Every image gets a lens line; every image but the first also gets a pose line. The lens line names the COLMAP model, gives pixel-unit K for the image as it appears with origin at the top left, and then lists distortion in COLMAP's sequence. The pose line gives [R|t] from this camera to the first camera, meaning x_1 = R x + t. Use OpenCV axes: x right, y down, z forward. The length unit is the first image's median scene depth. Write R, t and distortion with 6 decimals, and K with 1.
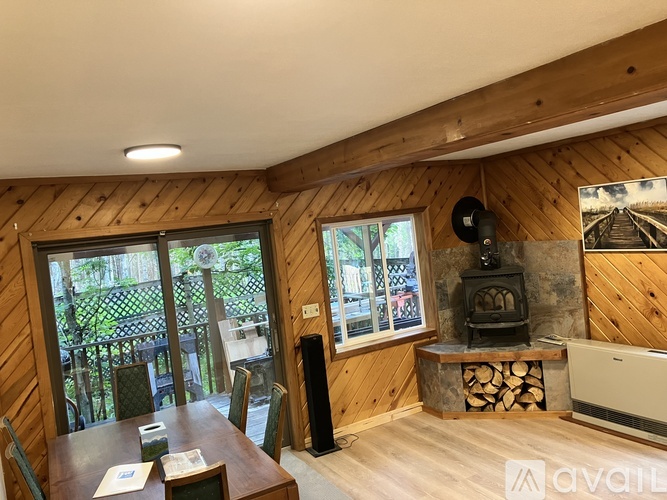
lens RADIAL K [[544.7, 0, 334.1], [0, 544.7, 249.6], [0, 0, 1]] dist [0.005161, 0.001997]
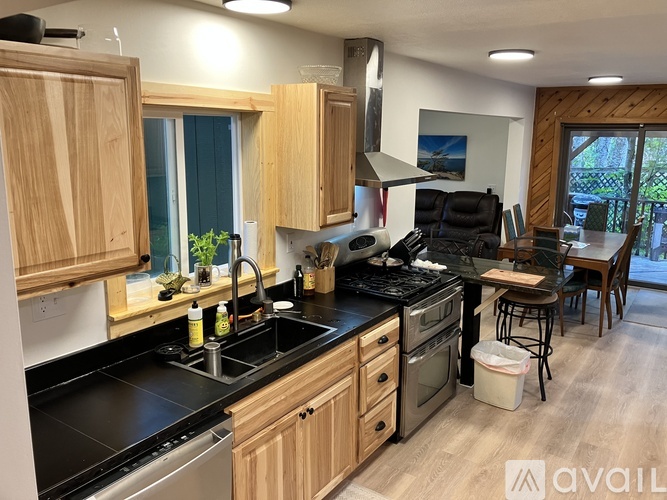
lens RADIAL K [[544.7, 0, 334.1], [0, 544.7, 248.8], [0, 0, 1]] dist [0.005161, 0.001997]
pose [[0.432883, 0.296843, -0.851174, 0.749469], [-0.097371, 0.954100, 0.283218, -0.051075], [0.896176, -0.039721, 0.441917, -0.475913]]
